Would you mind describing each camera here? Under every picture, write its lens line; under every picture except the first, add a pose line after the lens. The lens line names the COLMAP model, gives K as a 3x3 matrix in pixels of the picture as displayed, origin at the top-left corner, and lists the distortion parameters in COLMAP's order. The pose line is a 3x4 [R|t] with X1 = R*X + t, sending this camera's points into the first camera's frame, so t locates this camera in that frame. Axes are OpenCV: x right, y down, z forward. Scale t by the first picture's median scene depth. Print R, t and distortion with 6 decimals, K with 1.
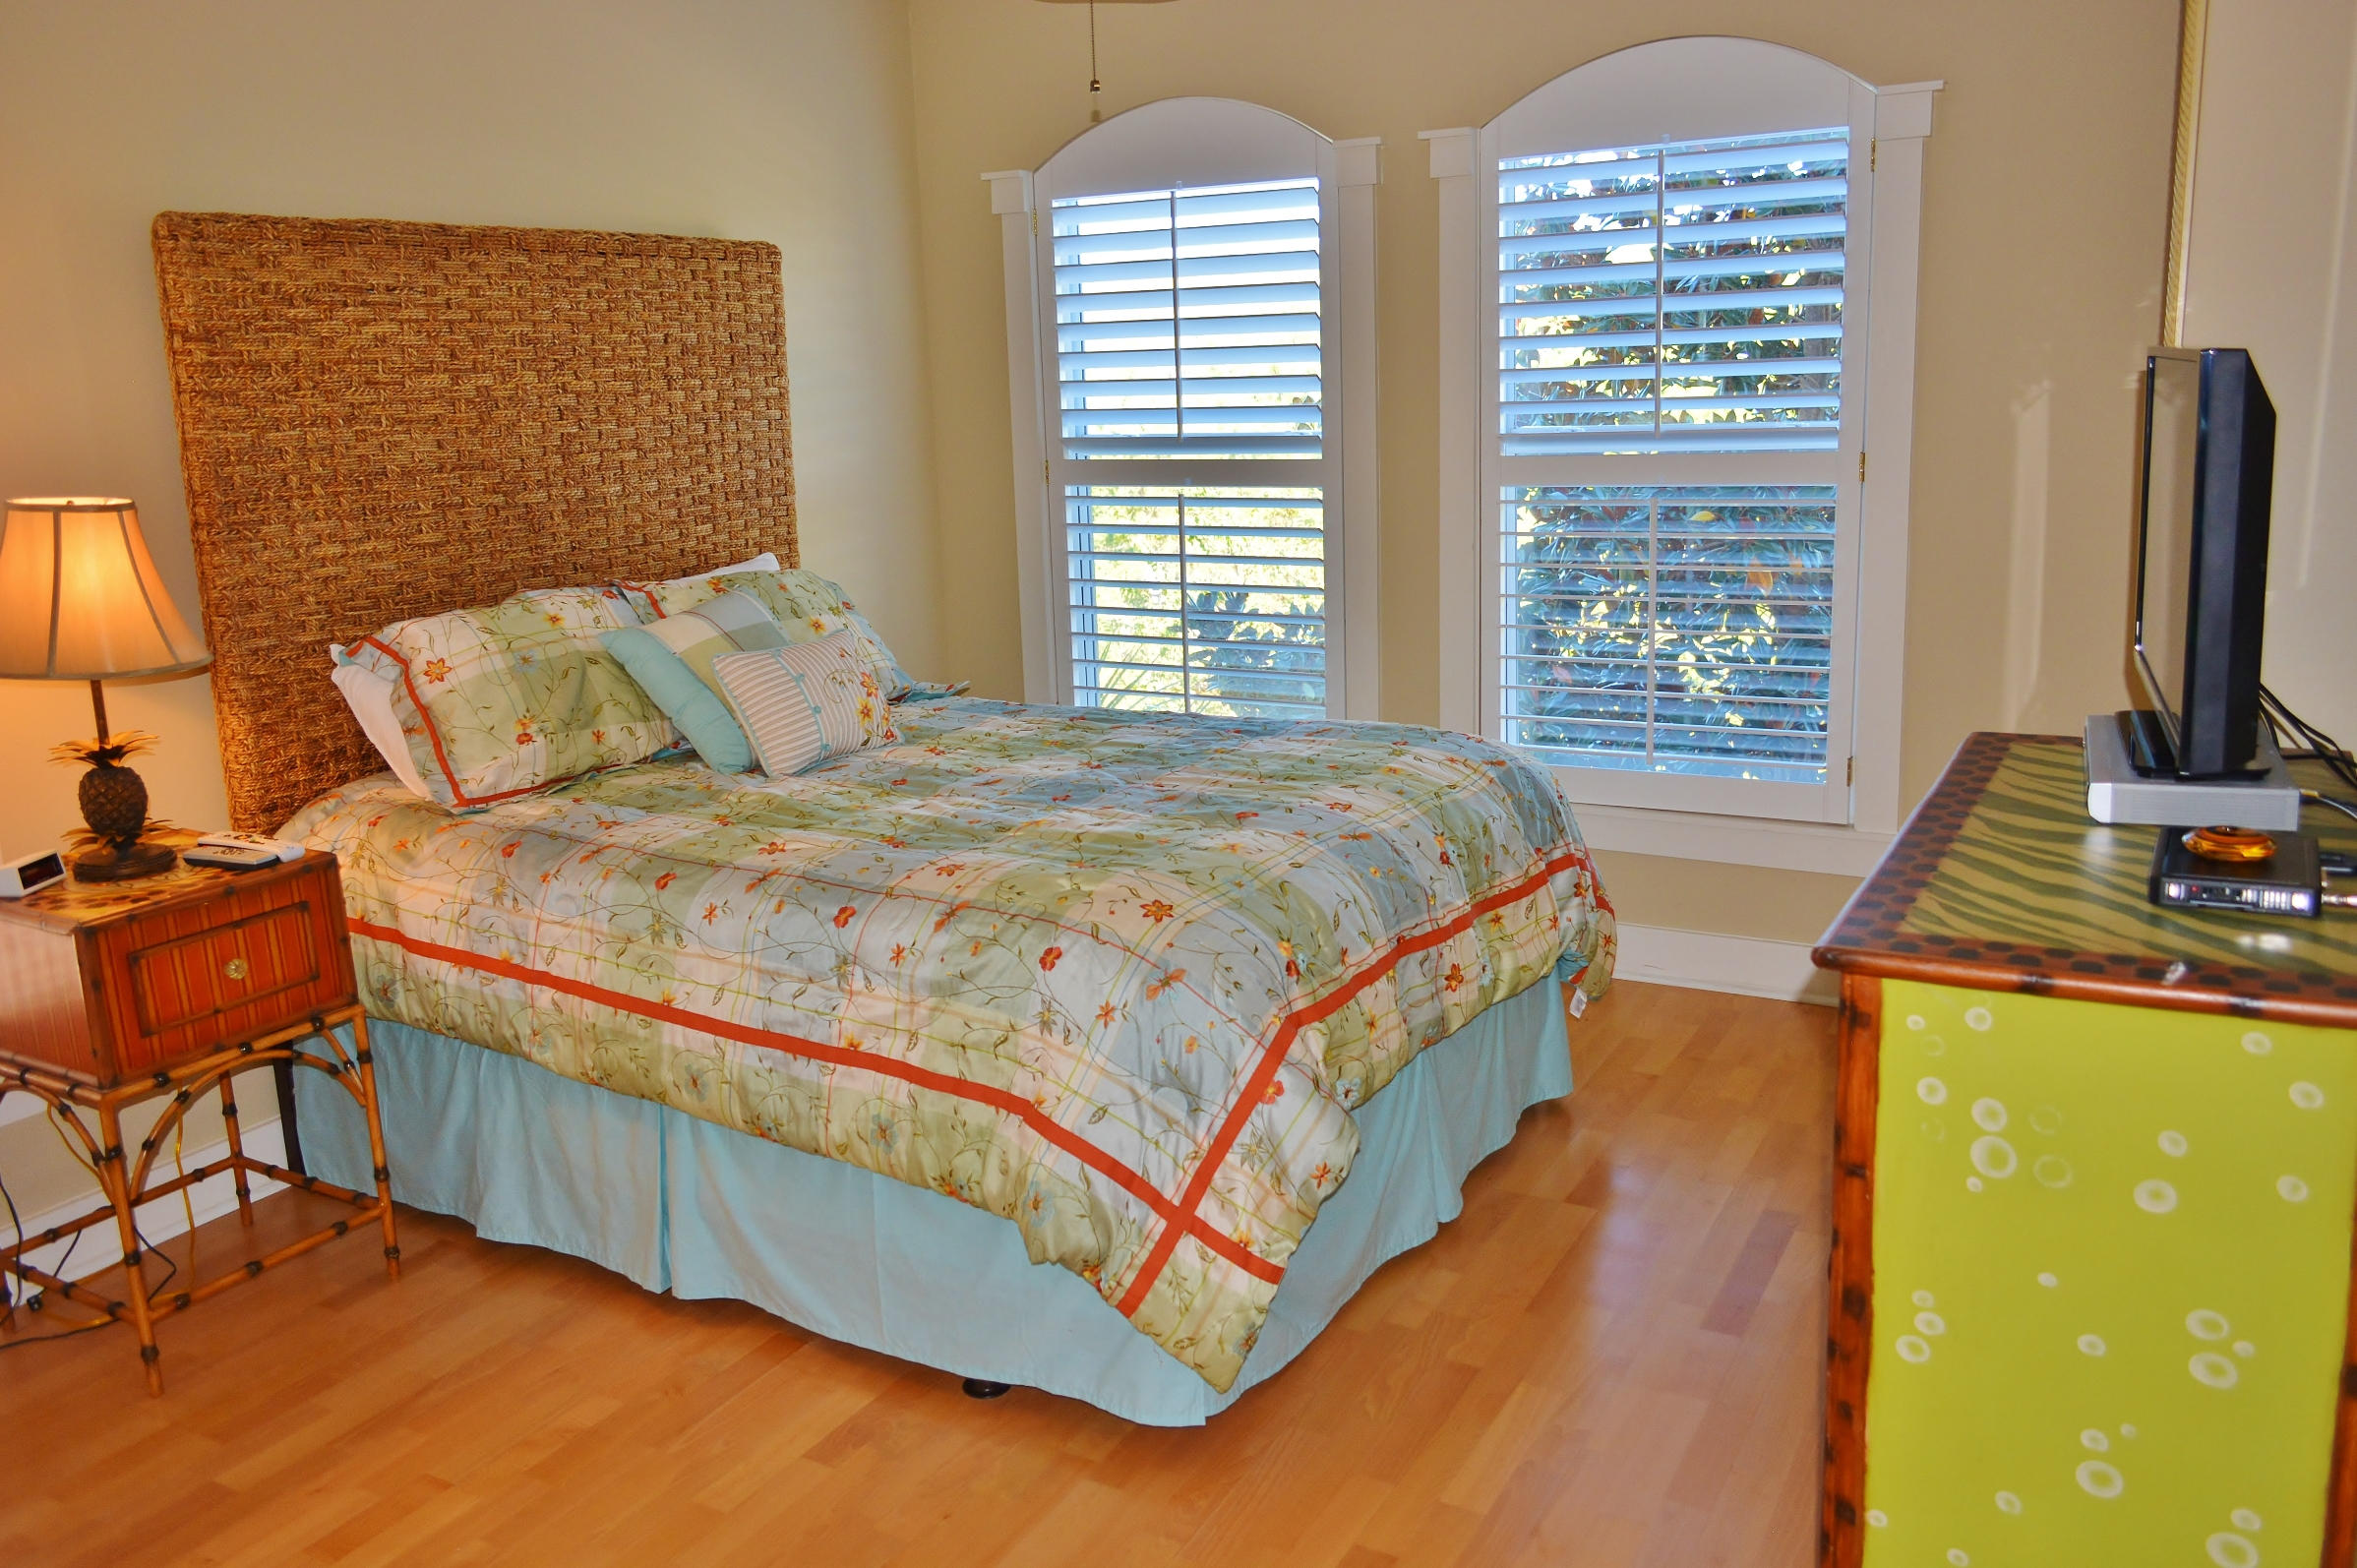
lens RADIAL K [[1828.2, 0, 1174.9], [0, 1828.2, 774.3], [0, 0, 1]] dist [-0.011036, -0.000271]
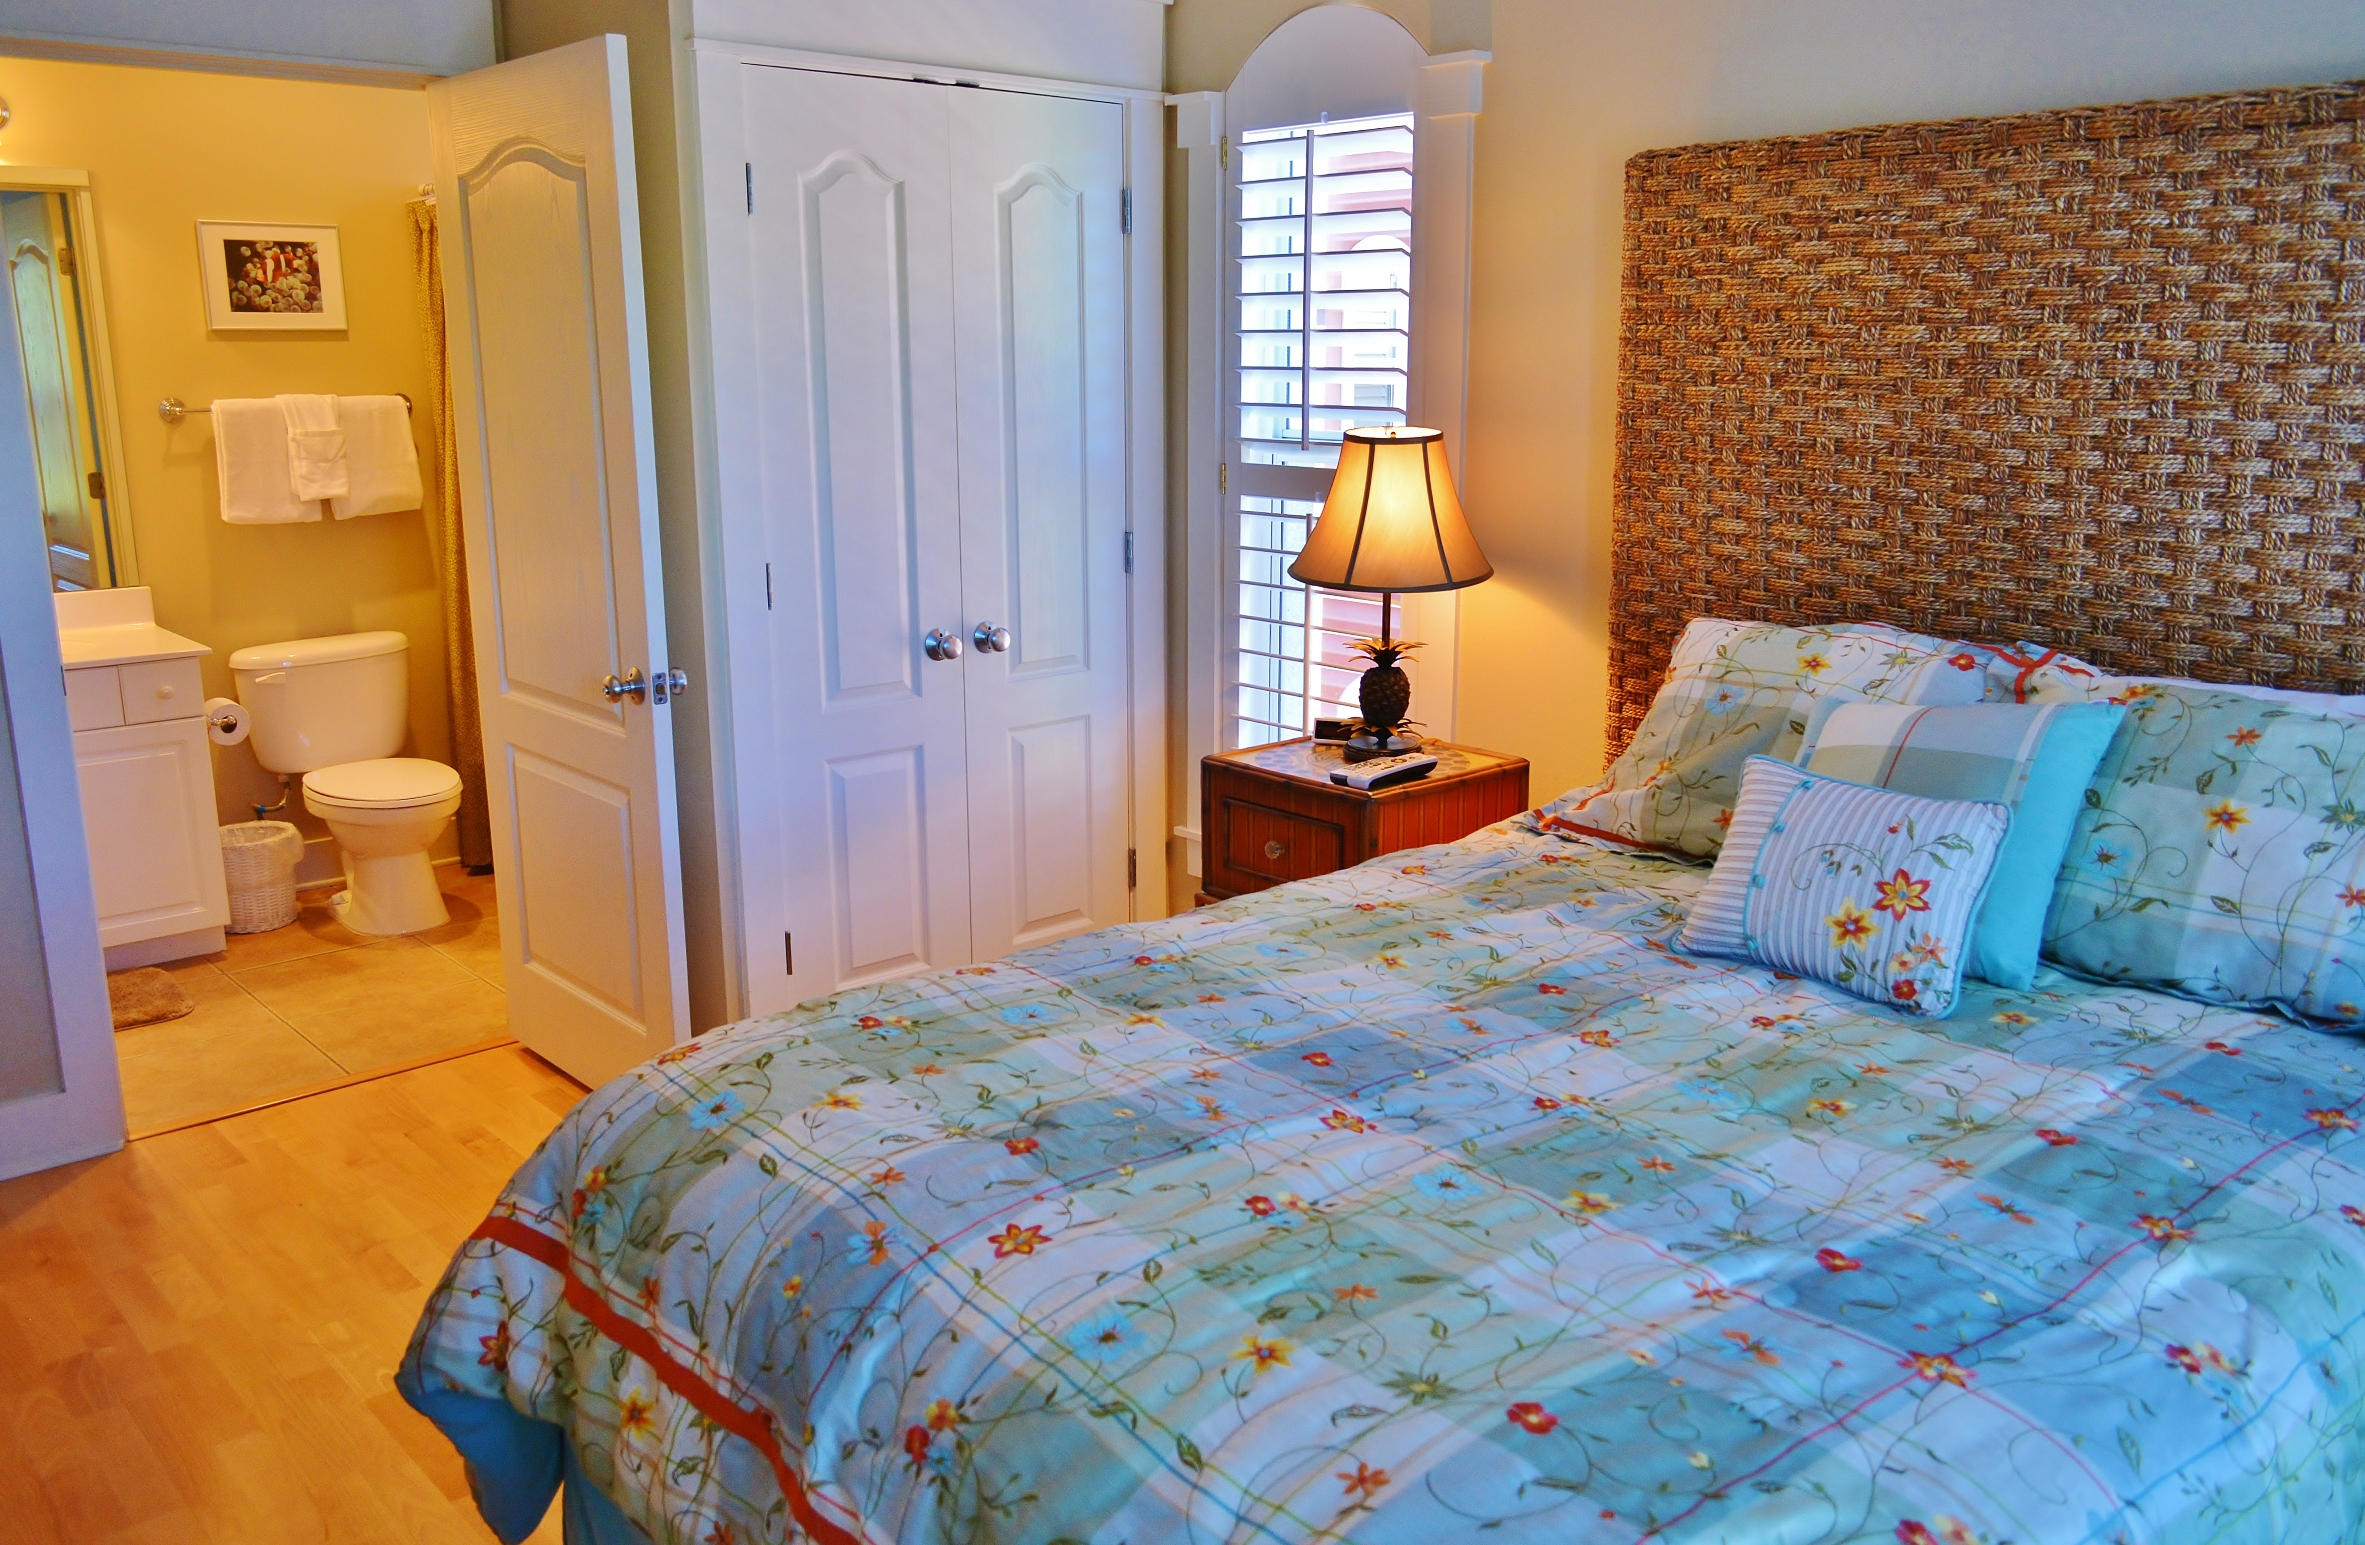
lens RADIAL K [[1868.3, 0, 1185.9], [0, 1868.3, 772.5], [0, 0, 1]] dist [-0.013181, 0.003071]
pose [[-0.312716, 0.247069, -0.917151, 0.455585], [-0.192332, 0.929105, 0.315868, -0.240977], [0.930170, 0.275174, -0.243027, 0.991313]]
